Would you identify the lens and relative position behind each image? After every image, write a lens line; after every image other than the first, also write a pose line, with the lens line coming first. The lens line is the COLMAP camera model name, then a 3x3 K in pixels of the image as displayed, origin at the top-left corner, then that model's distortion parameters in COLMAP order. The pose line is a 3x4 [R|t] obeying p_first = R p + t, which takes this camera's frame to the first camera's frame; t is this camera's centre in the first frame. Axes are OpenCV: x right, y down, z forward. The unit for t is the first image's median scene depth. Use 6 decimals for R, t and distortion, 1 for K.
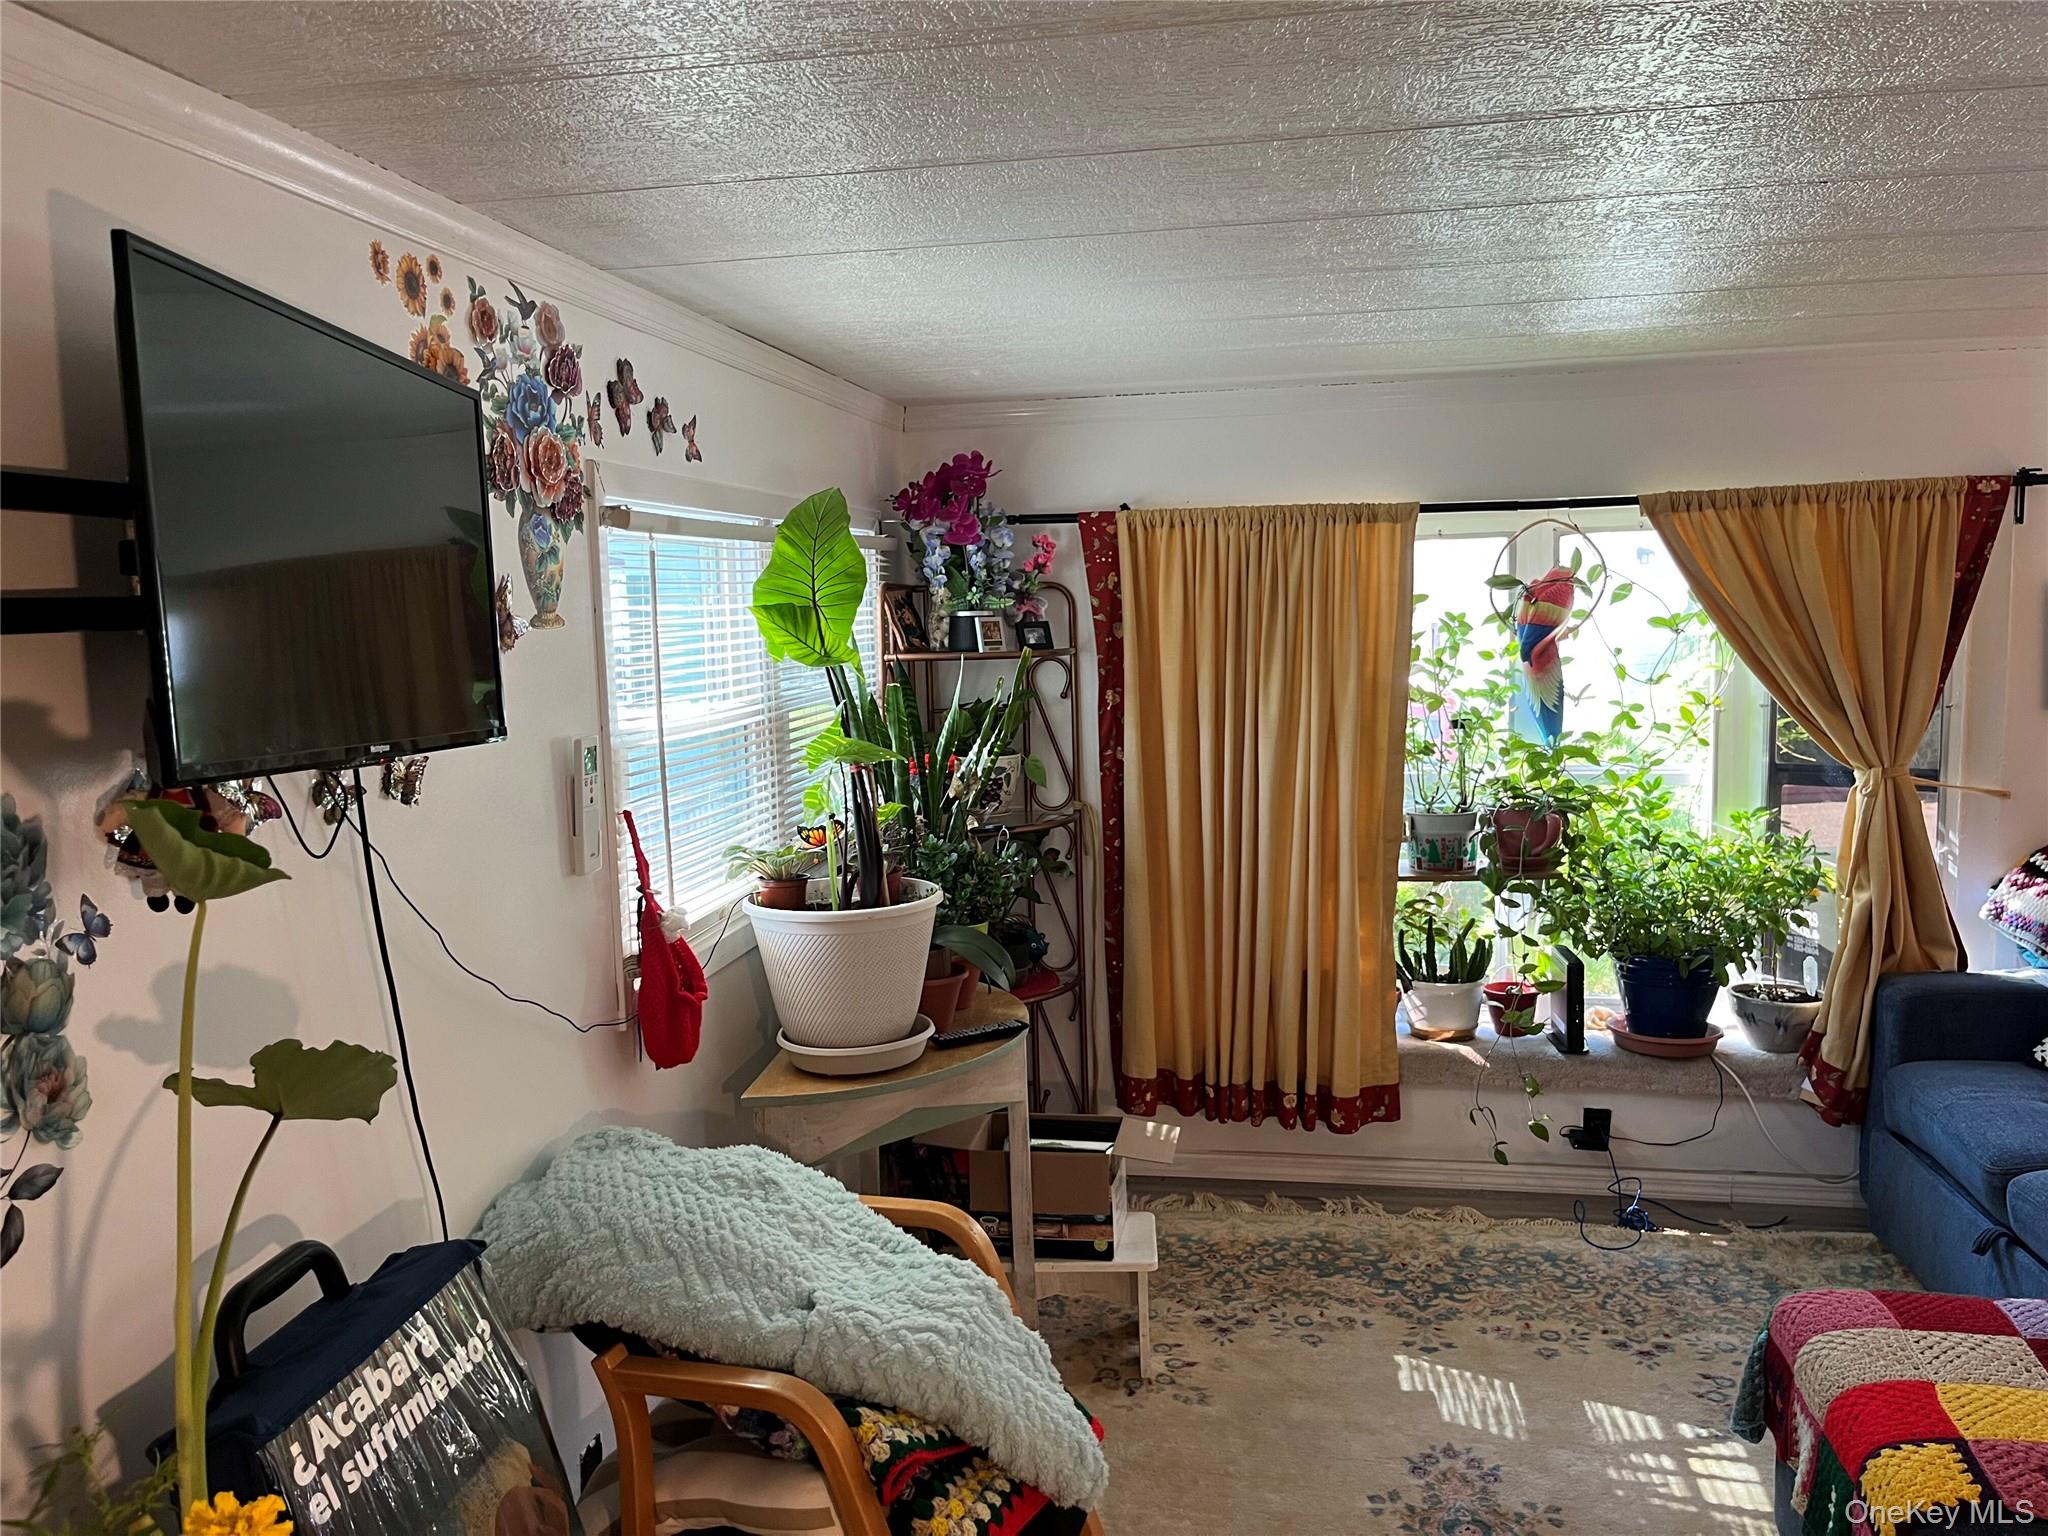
lens RADIAL K [[1539.3, 0, 1027.9], [0, 1539.3, 779.9], [0, 0, 1]] dist [0.064880, -0.095286]
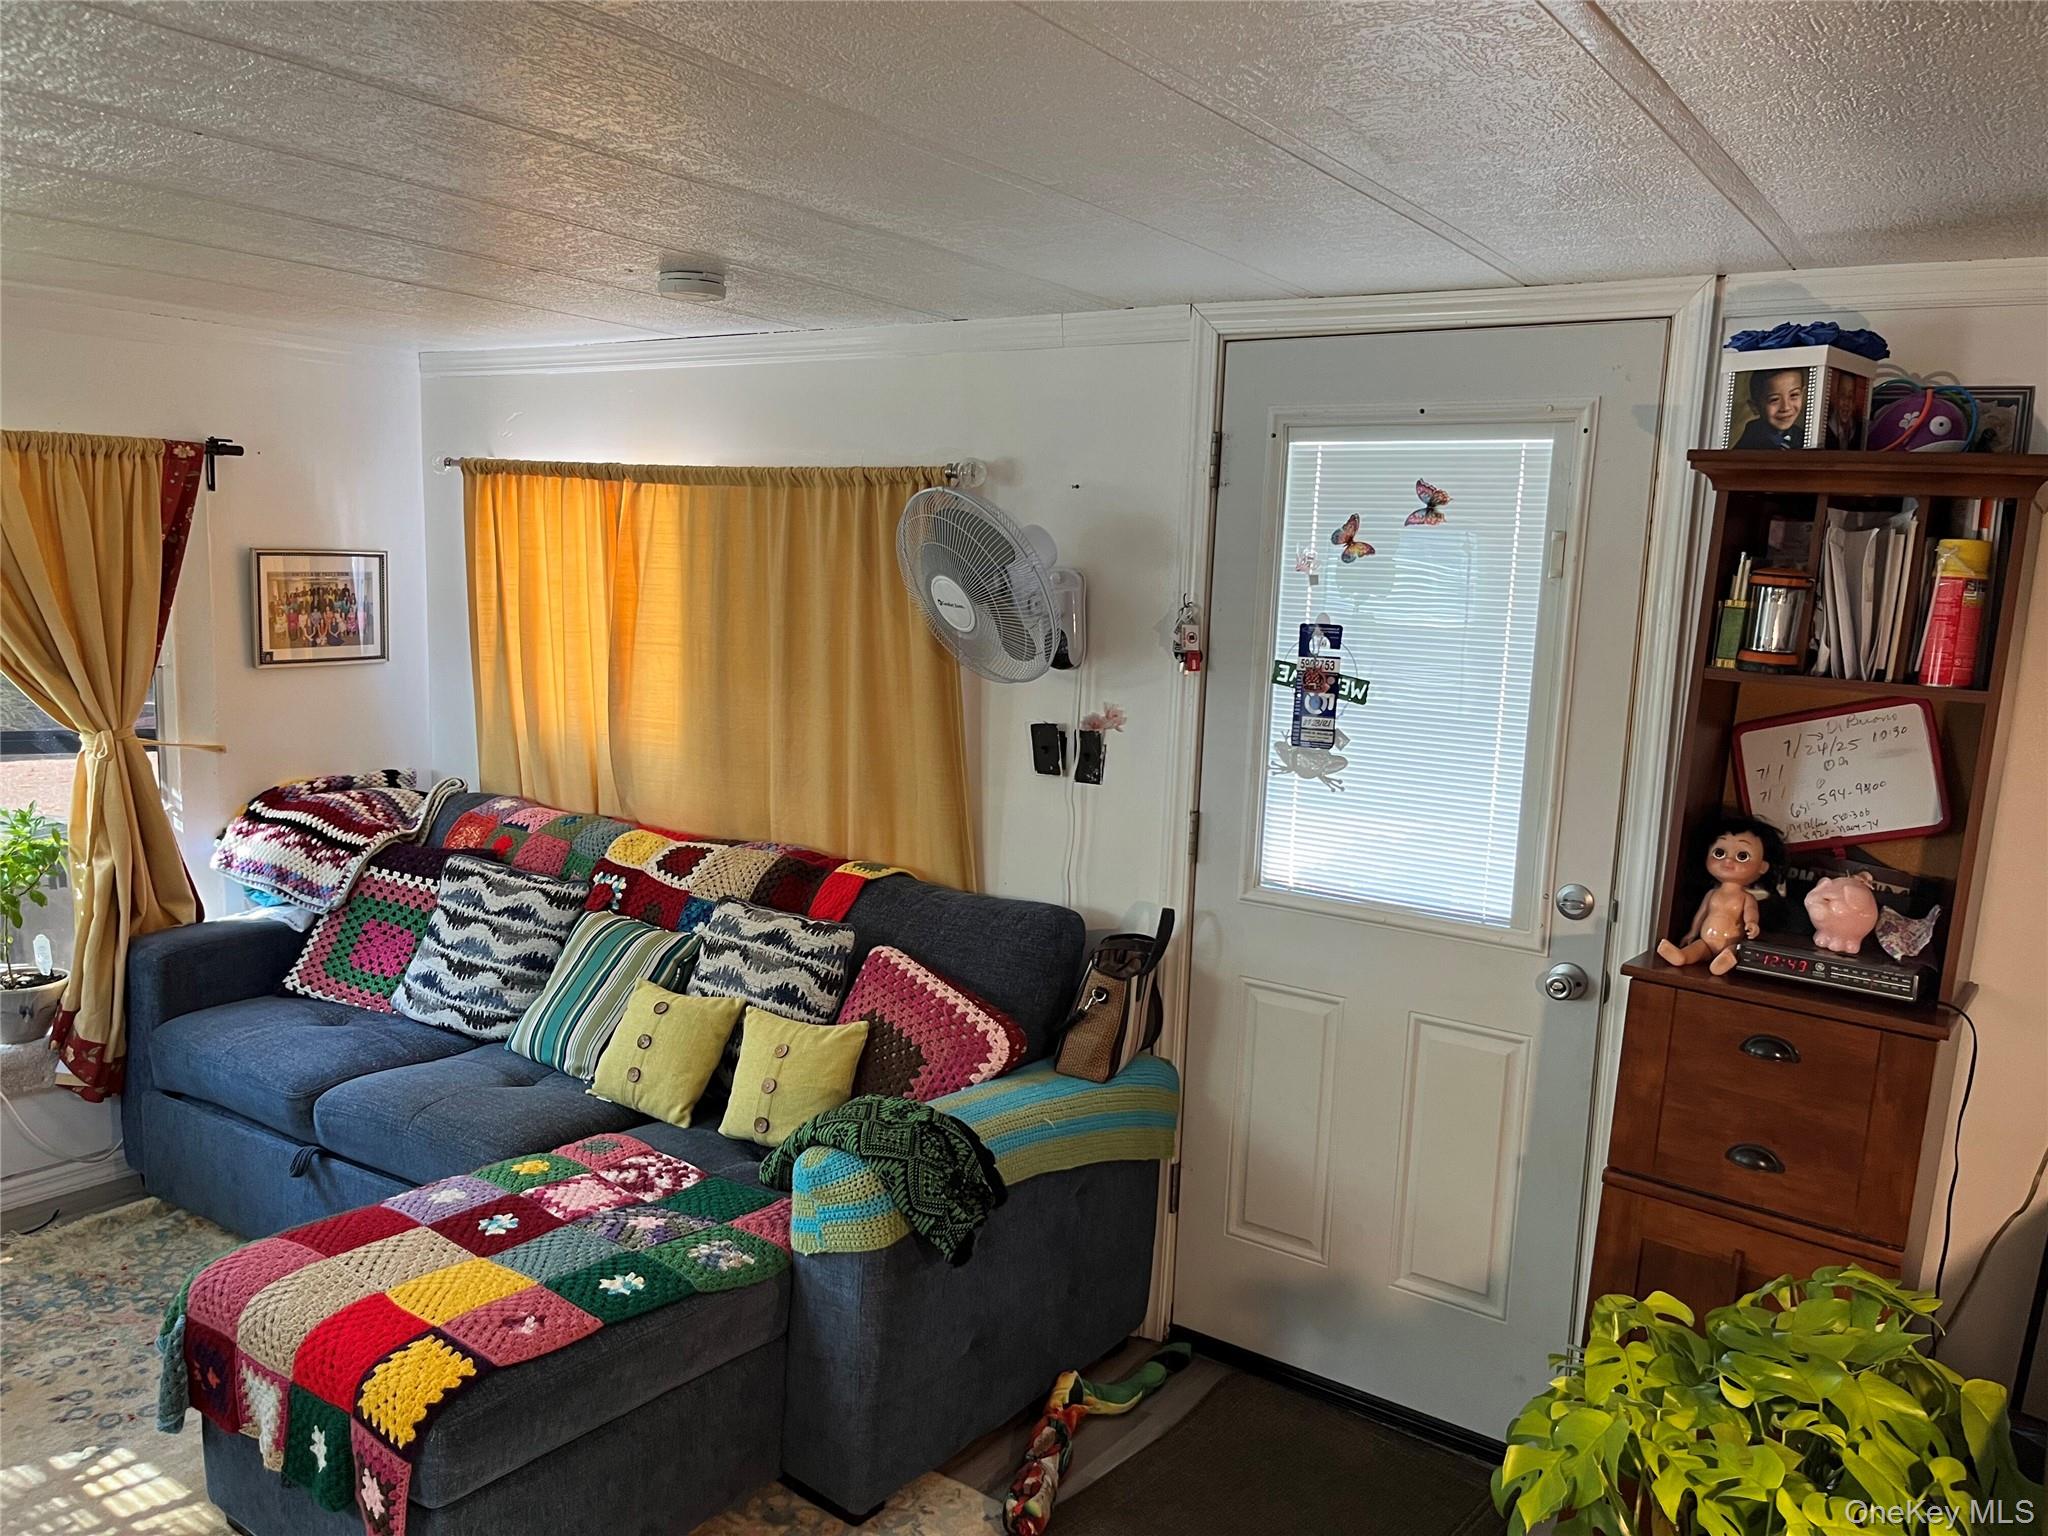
lens RADIAL K [[1539.3, 0, 1003.4], [0, 1539.3, 785.6], [0, 0, 1]] dist [0.064880, -0.095286]
pose [[0.417053, -0.090409, 0.904375, -0.108251], [0.059964, 0.995609, 0.071877, -0.010112], [-0.906902, 0.024254, 0.420643, 0.078739]]
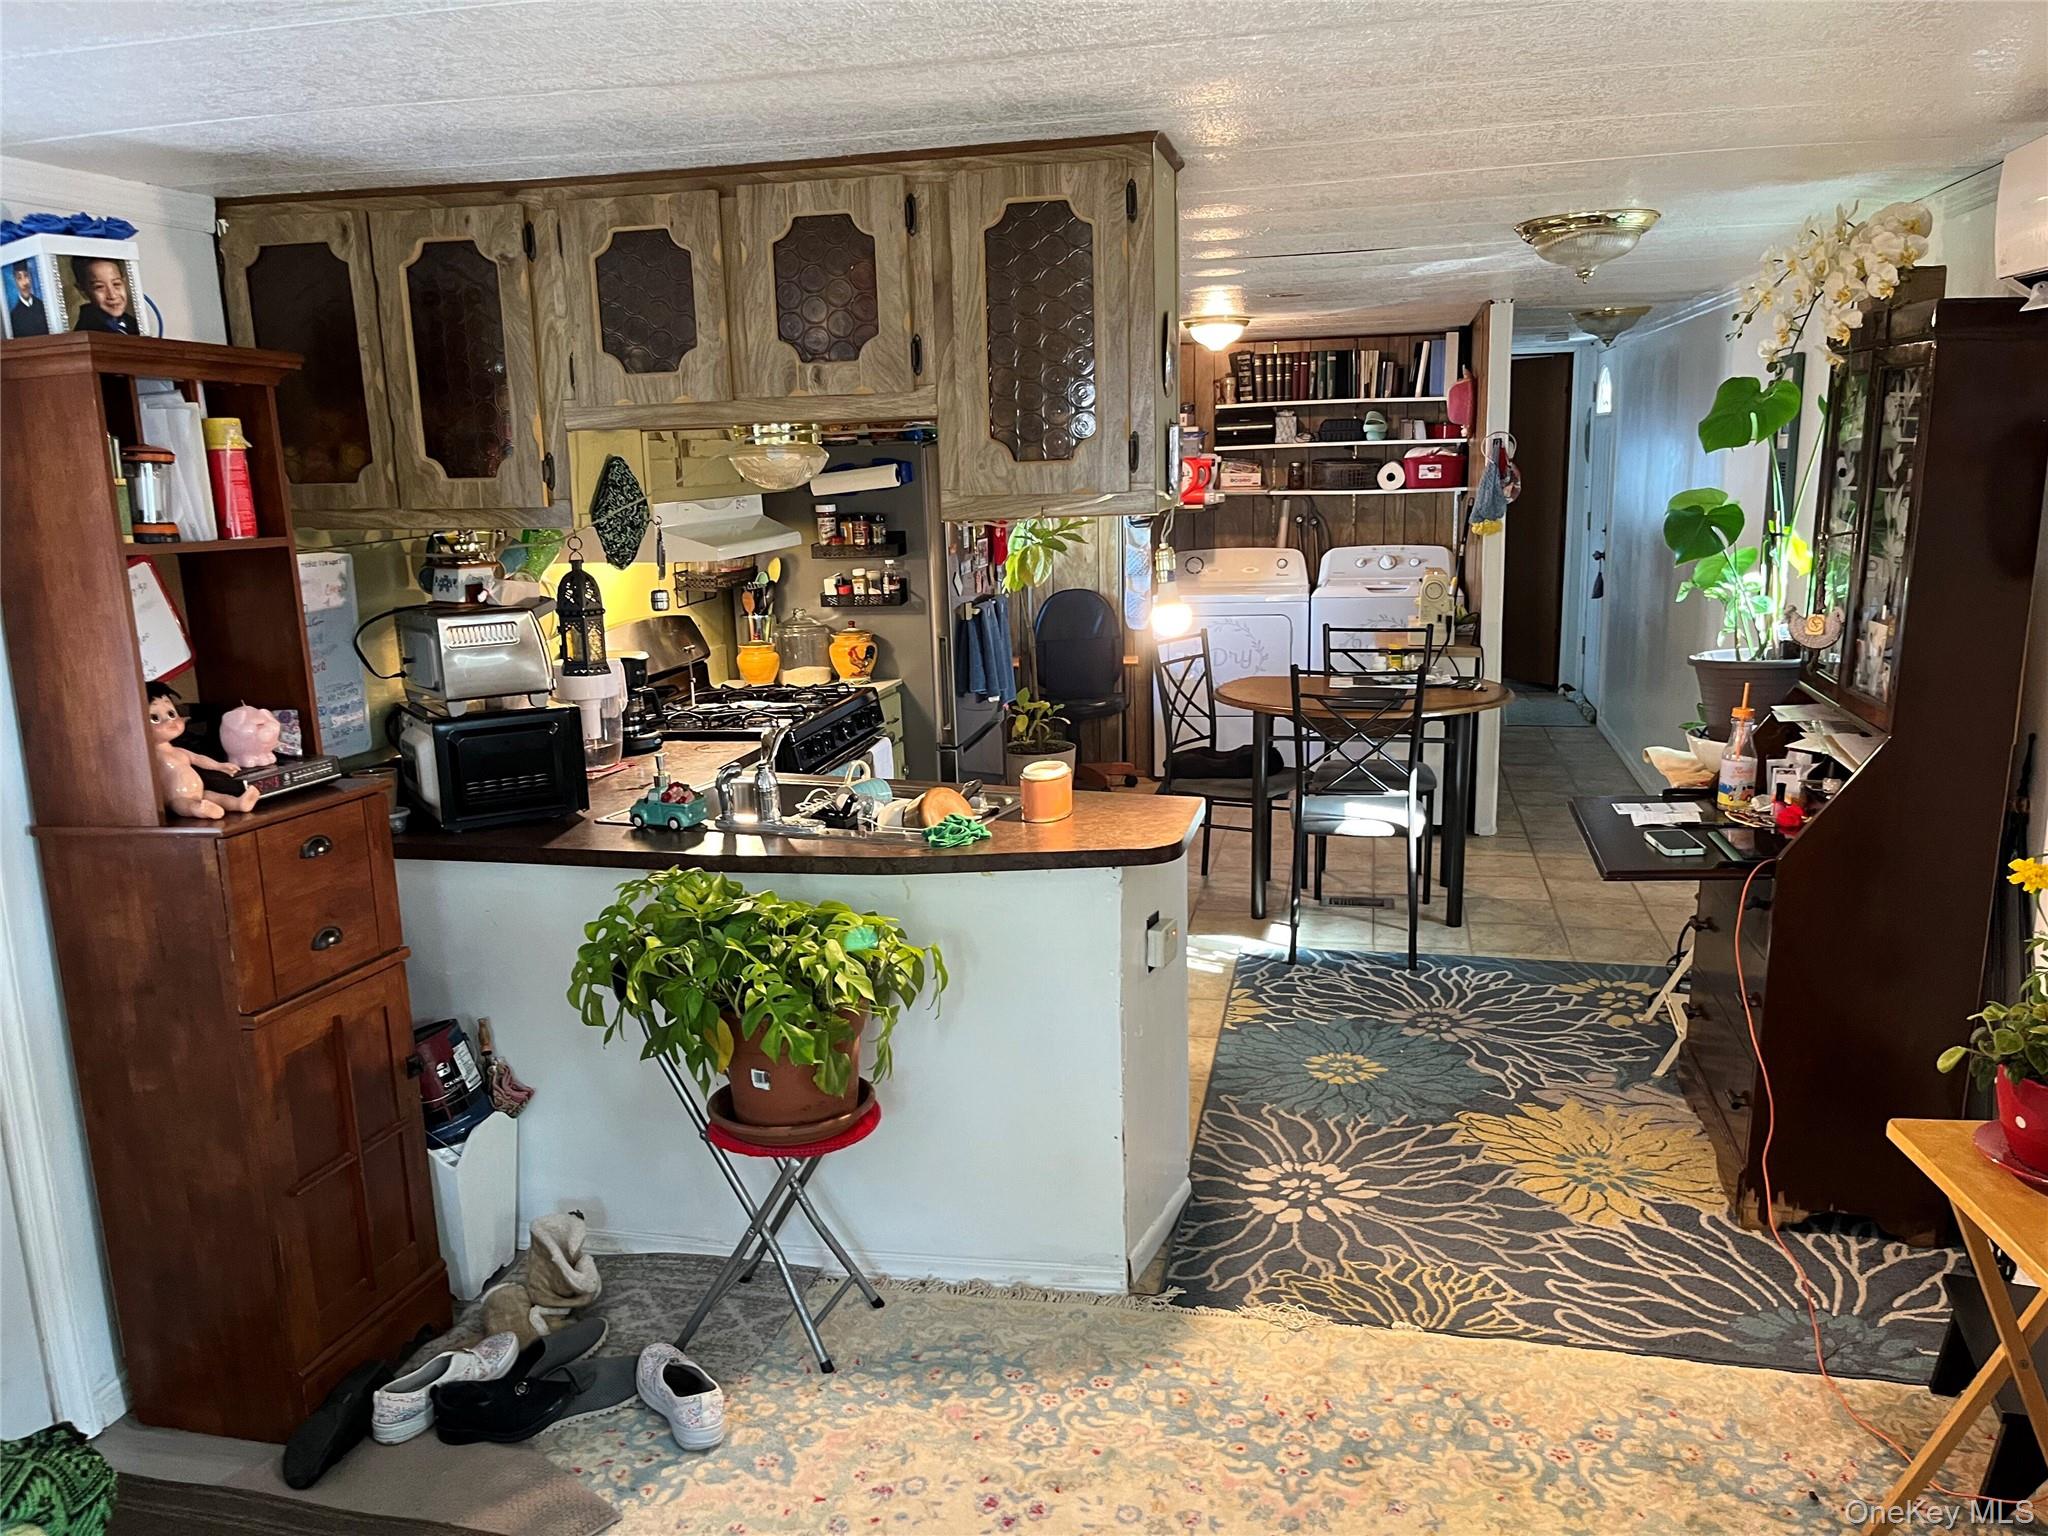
lens RADIAL K [[1539.3, 0, 1016.3], [0, 1539.3, 781.3], [0, 0, 1]] dist [0.064880, -0.095286]
pose [[-0.997362, 0.040065, 0.060530, 0.169026], [0.057580, 0.944429, 0.323633, -0.090572], [-0.044200, 0.326265, -0.944245, 0.707582]]
